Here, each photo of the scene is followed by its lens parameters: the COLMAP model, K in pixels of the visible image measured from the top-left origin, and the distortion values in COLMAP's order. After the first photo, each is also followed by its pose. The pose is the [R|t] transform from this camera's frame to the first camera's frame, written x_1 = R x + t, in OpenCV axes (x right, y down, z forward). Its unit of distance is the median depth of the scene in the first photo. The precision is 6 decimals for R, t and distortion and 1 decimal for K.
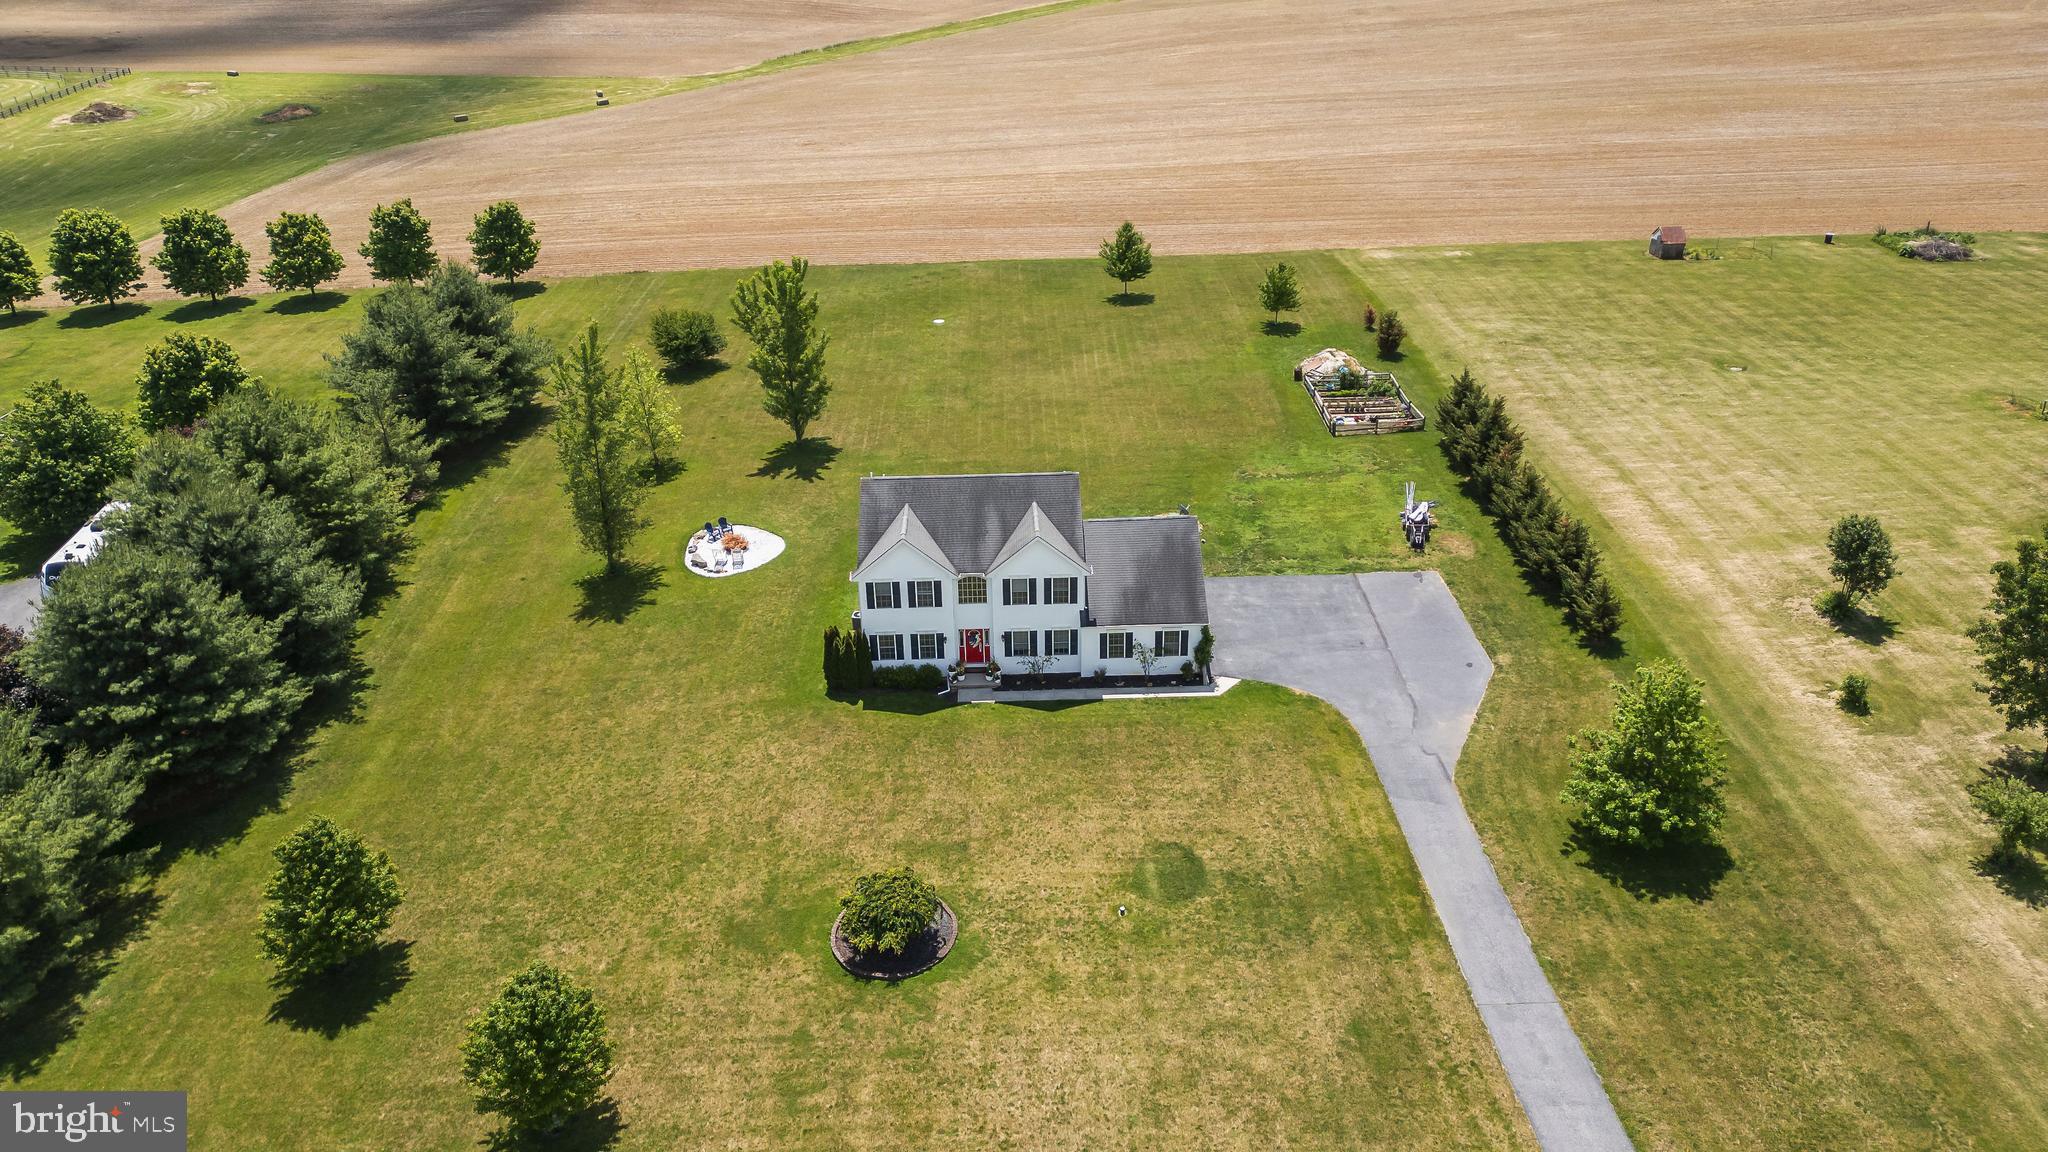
lens RADIAL K [[1417.3, 0, 1028.5], [0, 1417.3, 581.2], [0, 0, 1]] dist [0.078837, -0.071956]
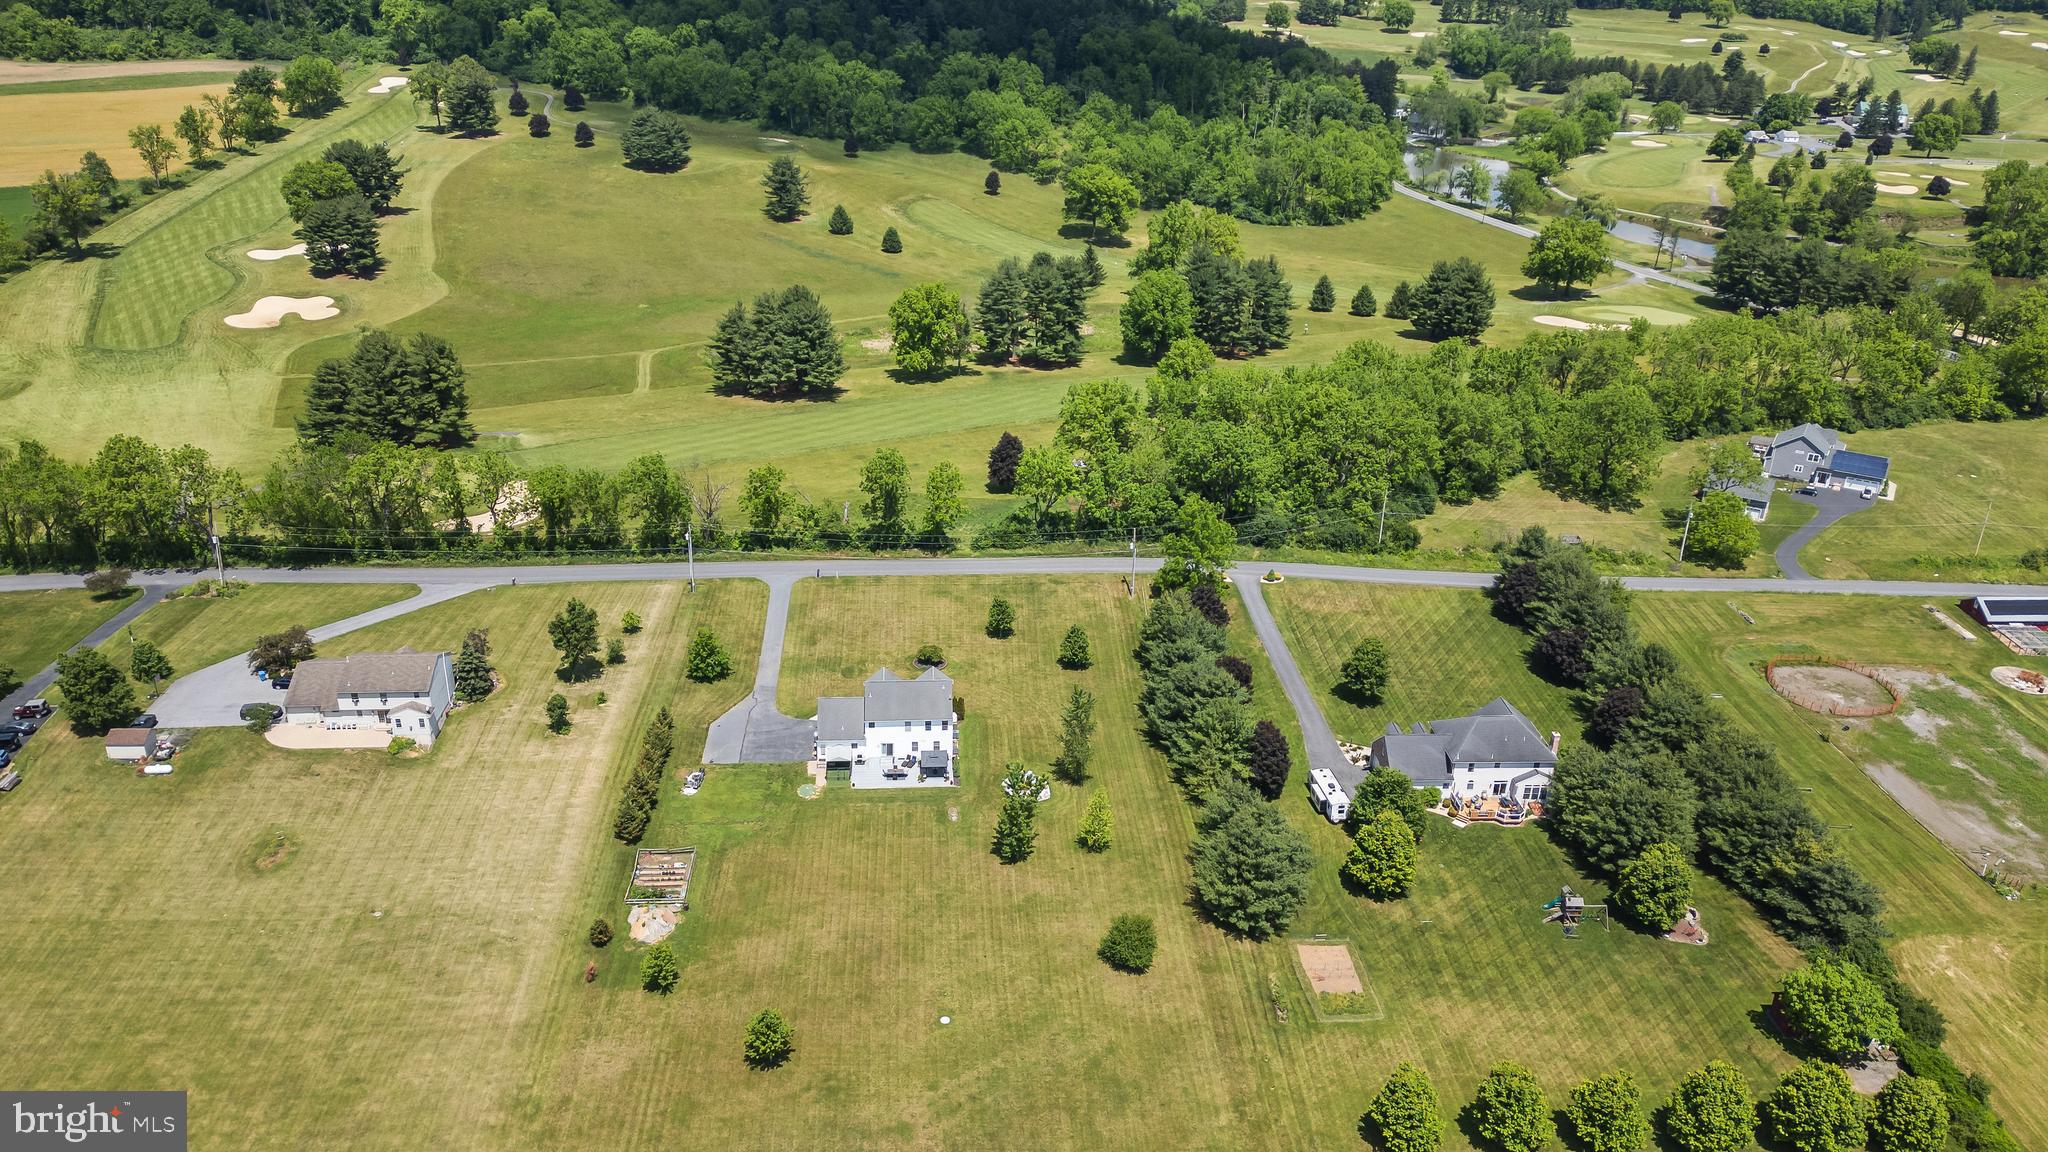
lens RADIAL K [[1507.6, 0, 1033.5], [0, 1507.6, 531.6], [0, 0, 1]] dist [0.065042, -0.050988]
pose [[-0.998604, 0.009384, -0.051978, -0.129105], [-0.034921, 0.621009, 0.783025, -2.413670], [0.039627, 0.783747, -0.619814, 2.525223]]
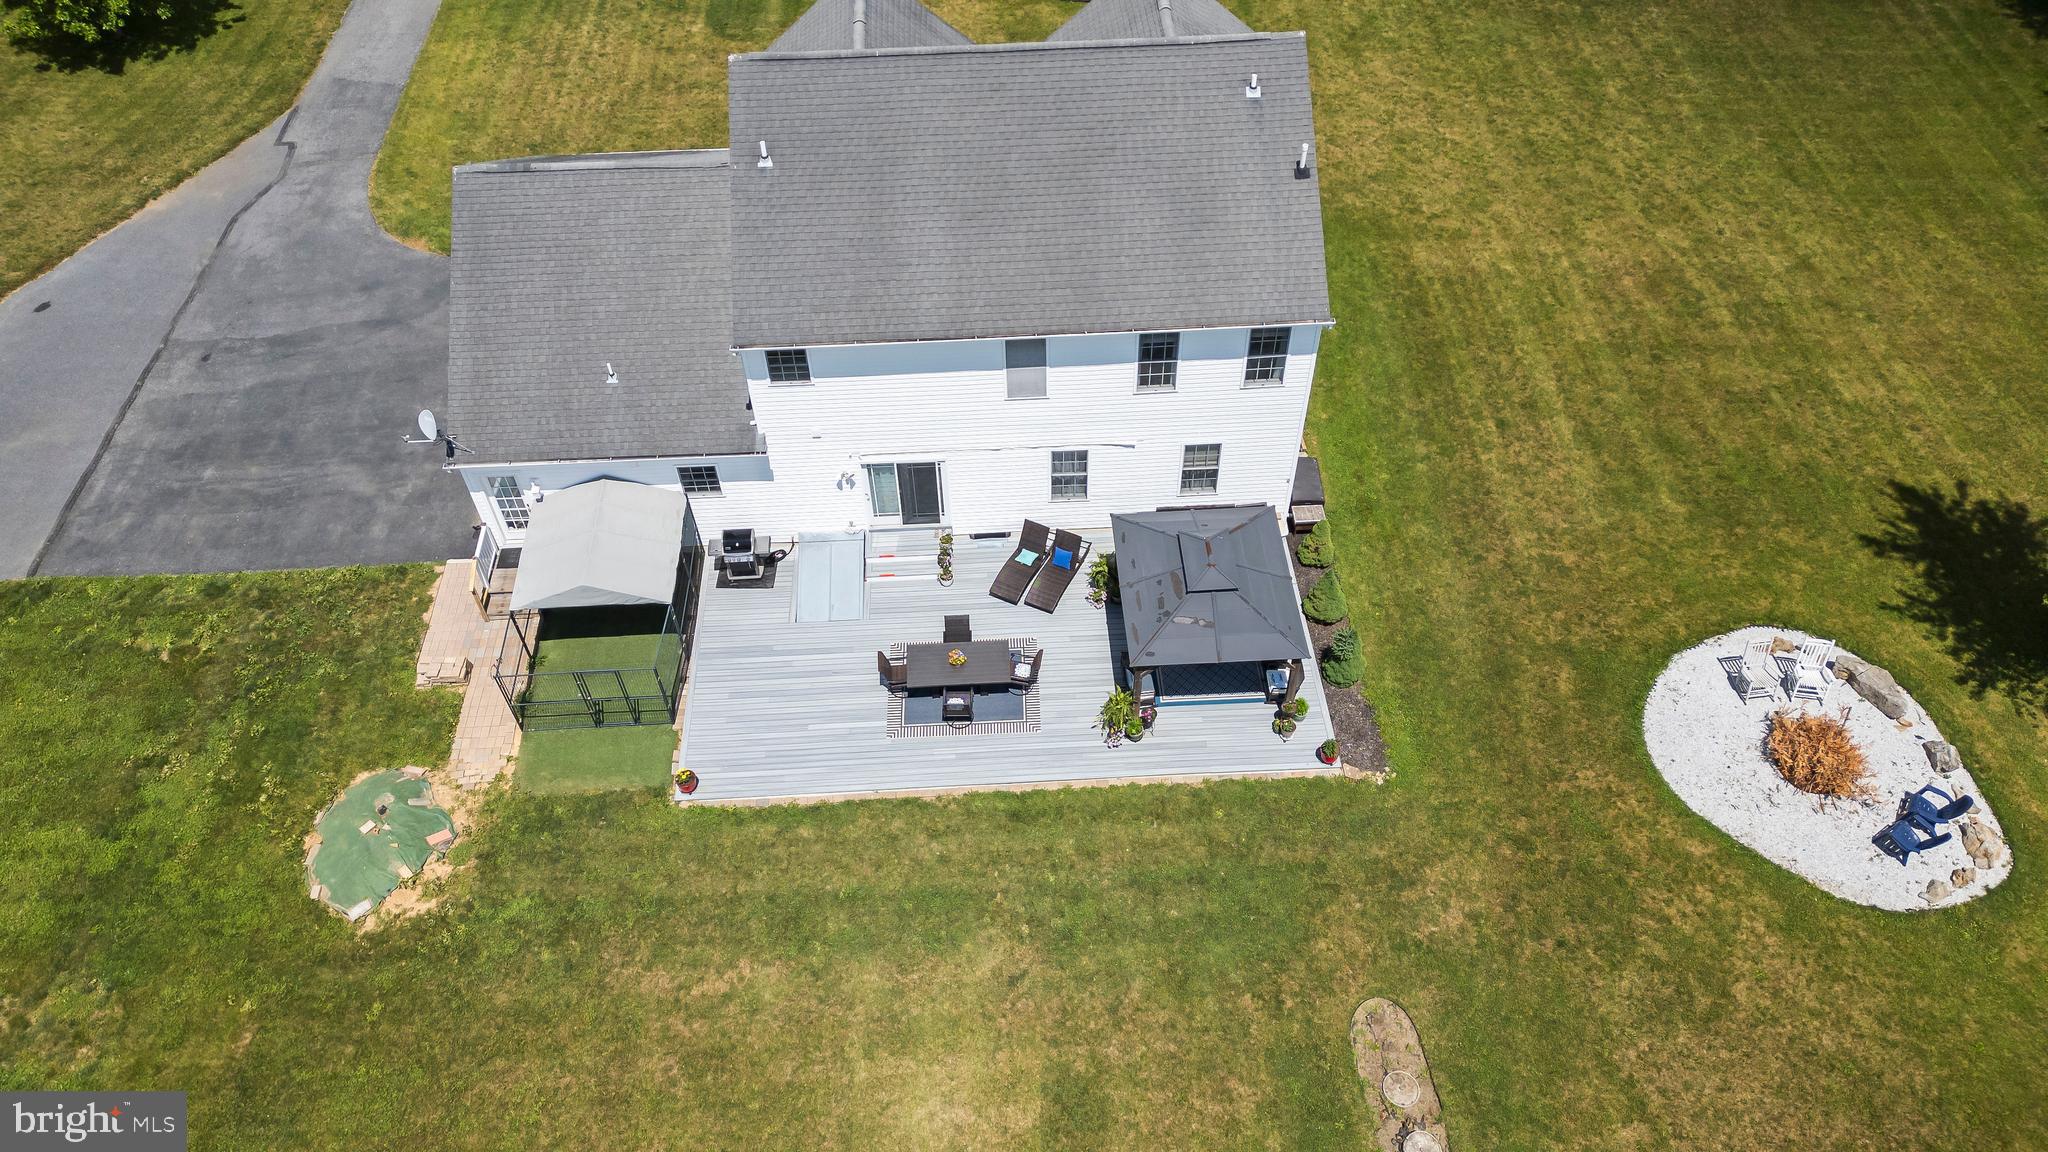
lens RADIAL K [[1422.9, 0, 1024.0], [0, 1422.9, 576.0], [0, 0, 1]] dist [0.057795, -0.051664]
pose [[-0.999368, 0.033913, 0.010635, -0.042926], [0.017703, 0.215504, 0.976342, -0.426646], [0.030818, 0.975914, -0.215969, 1.245566]]
